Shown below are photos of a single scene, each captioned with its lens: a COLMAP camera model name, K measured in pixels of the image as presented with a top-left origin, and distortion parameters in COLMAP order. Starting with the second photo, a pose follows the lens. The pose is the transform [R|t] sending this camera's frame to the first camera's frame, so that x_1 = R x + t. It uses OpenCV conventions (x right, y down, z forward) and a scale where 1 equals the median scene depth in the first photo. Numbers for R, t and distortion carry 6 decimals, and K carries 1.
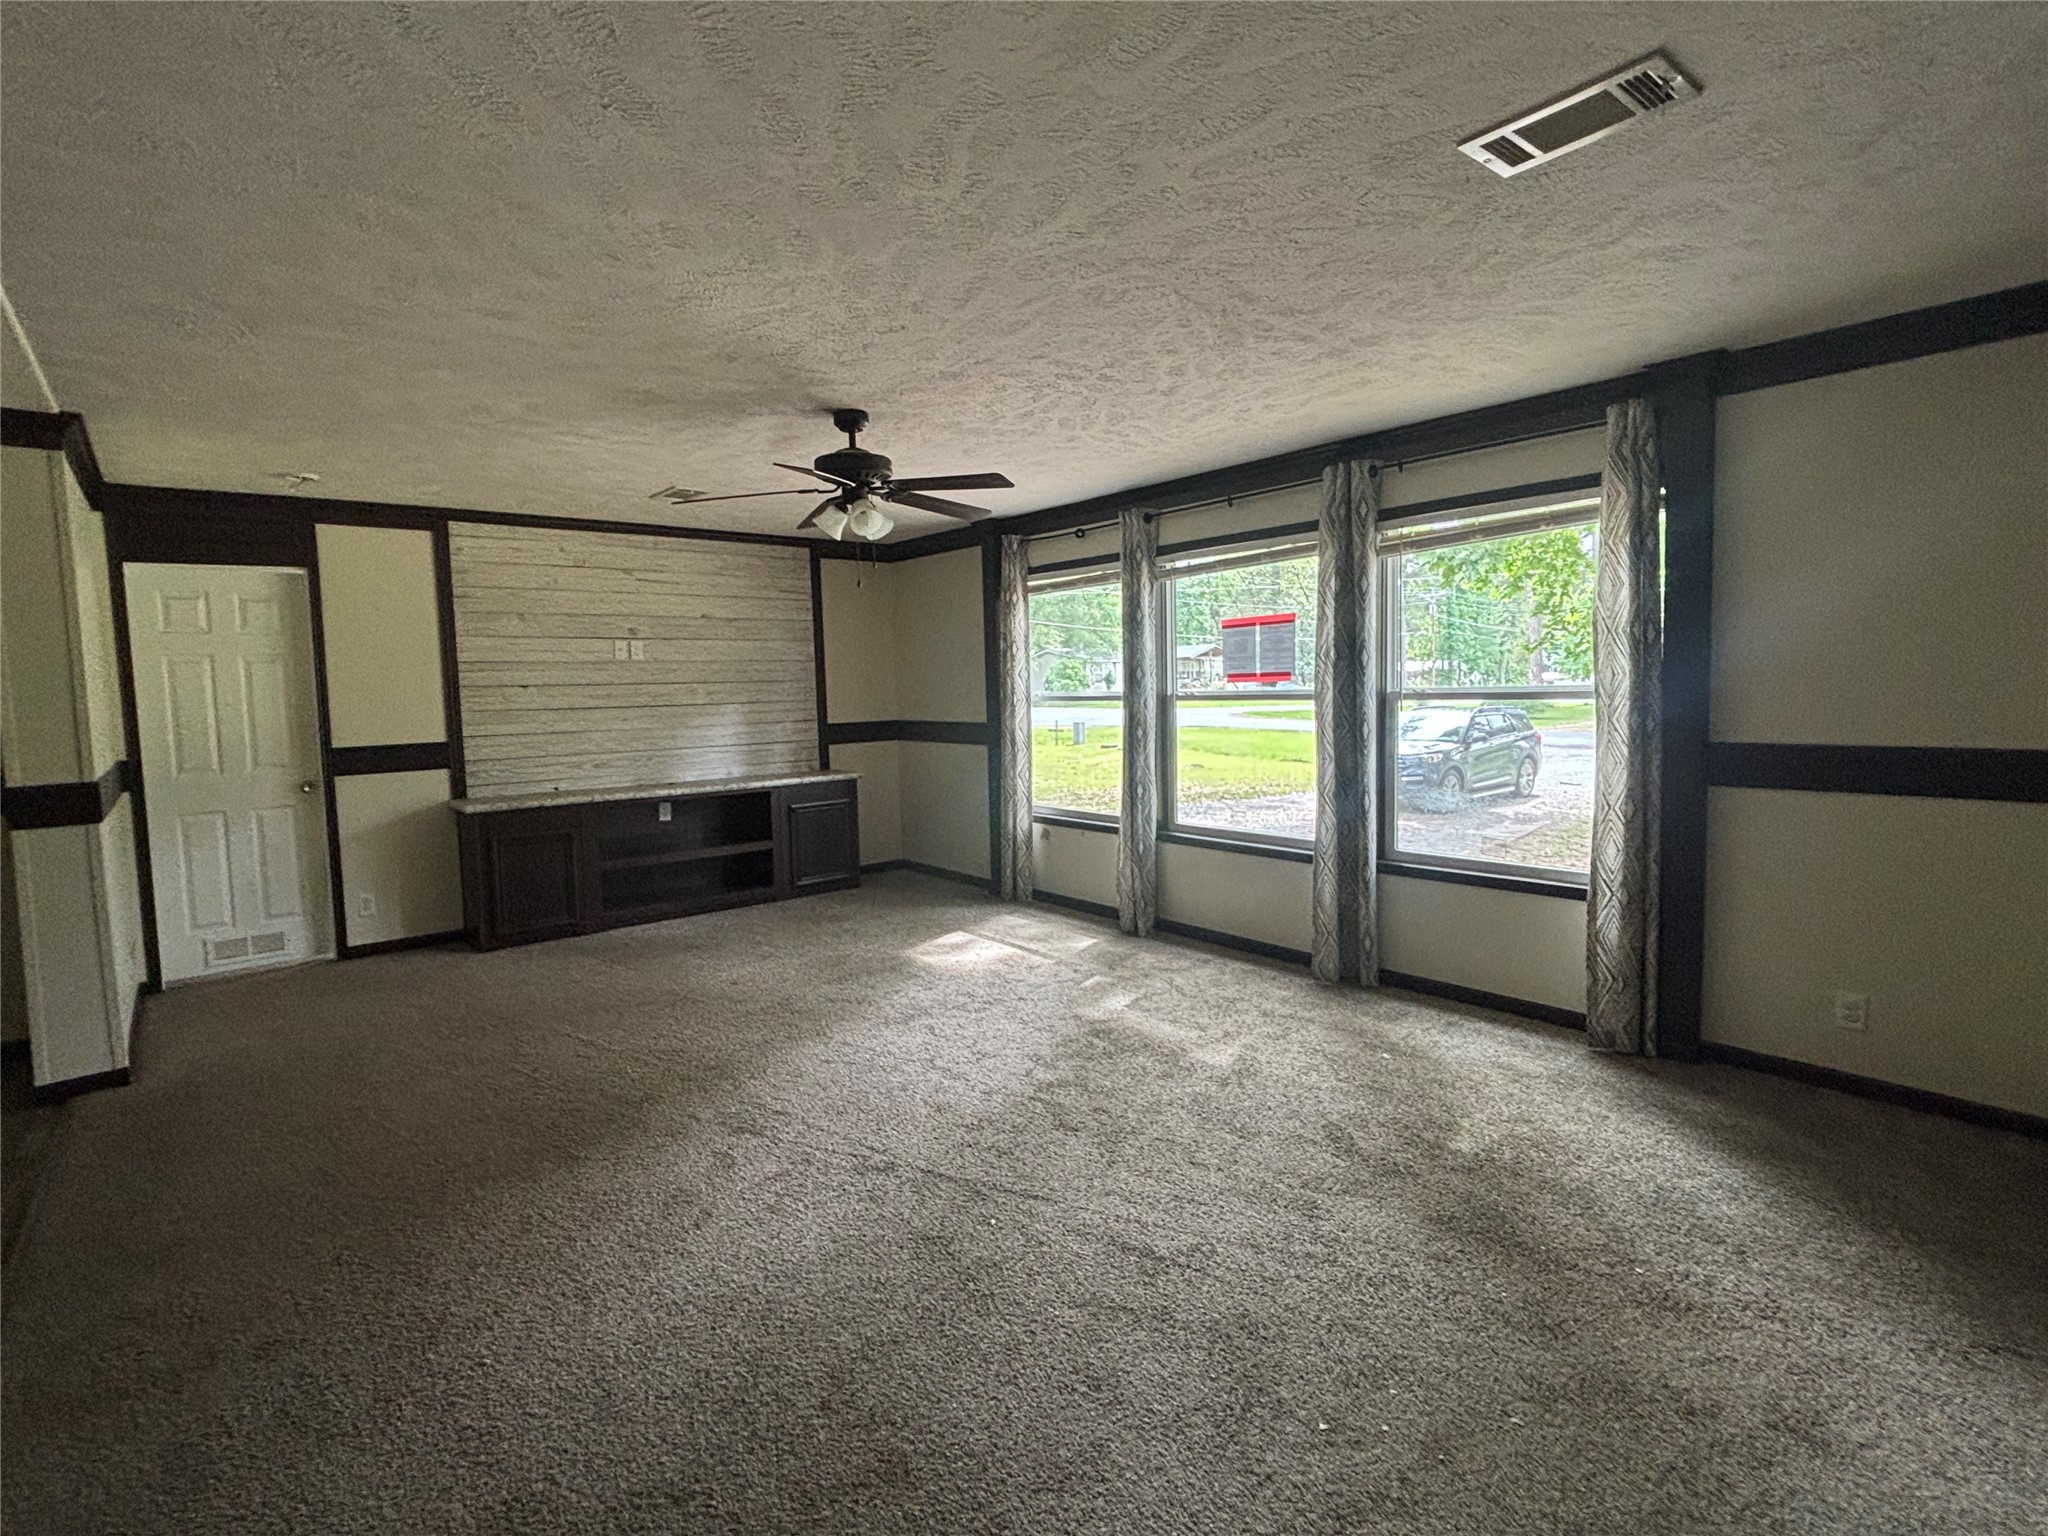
lens RADIAL K [[993.7, 0, 1019.6], [0, 993.7, 761.5], [0, 0, 1]] dist [0.003720, -0.007539]
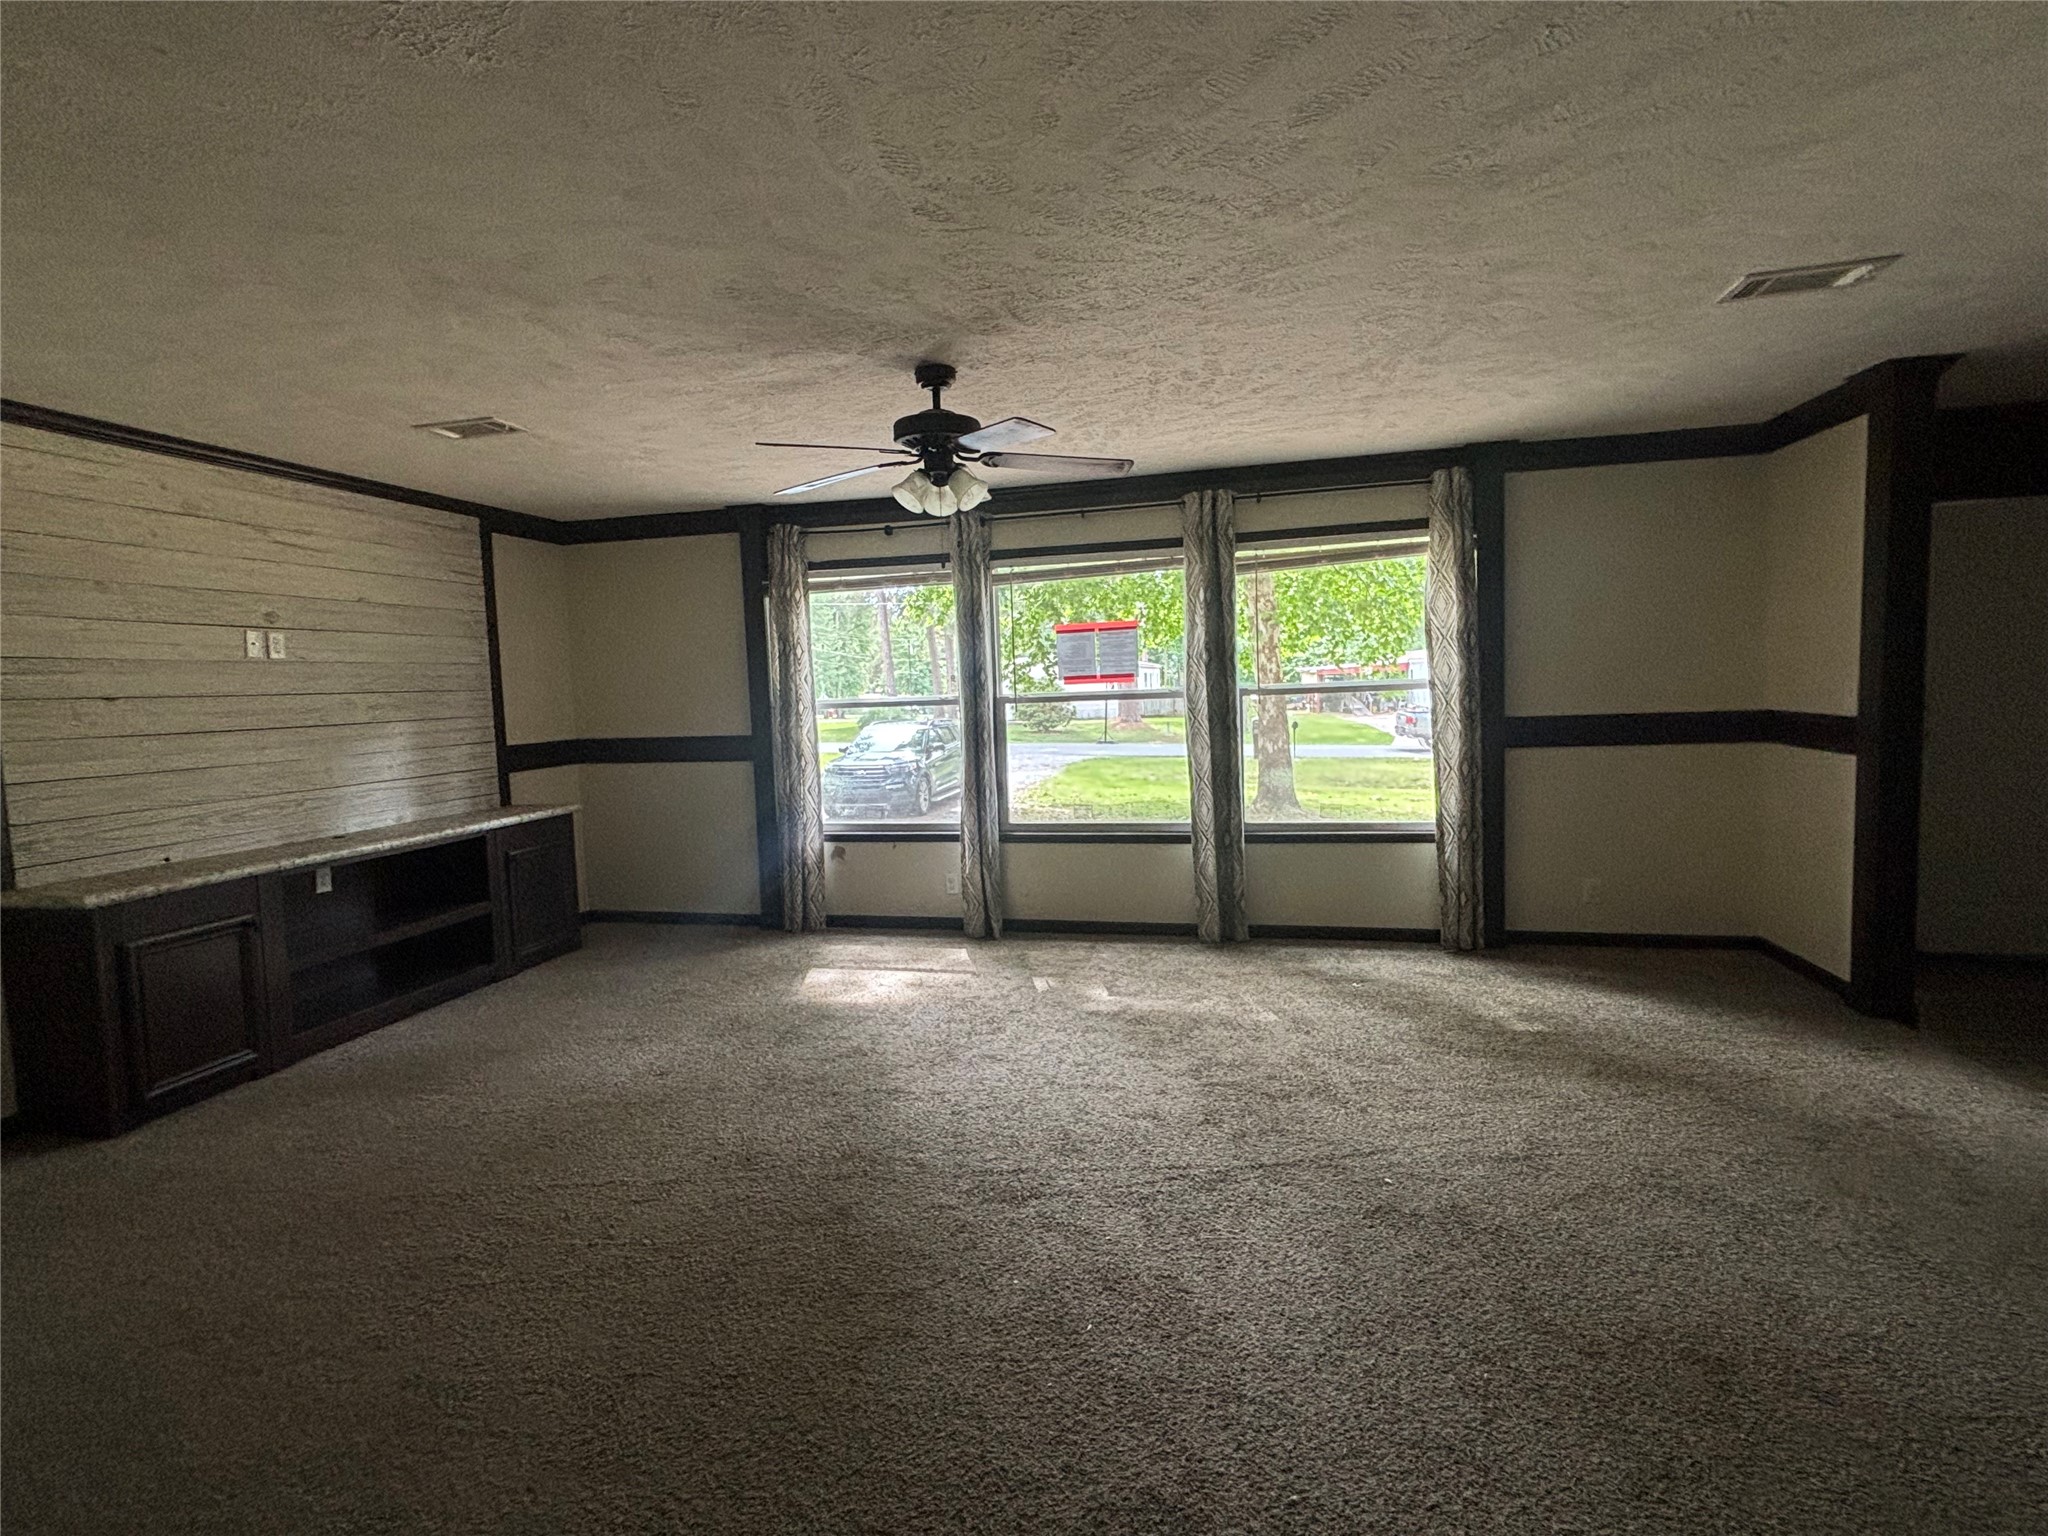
lens RADIAL K [[993.7, 0, 1019.6], [0, 993.7, 761.5], [0, 0, 1]] dist [0.003720, -0.007539]
pose [[0.799361, -0.051005, 0.598682, -0.528795], [0.064372, 0.997926, -0.000932, 0.000682], [-0.597393, 0.039284, 0.800986, 0.214017]]
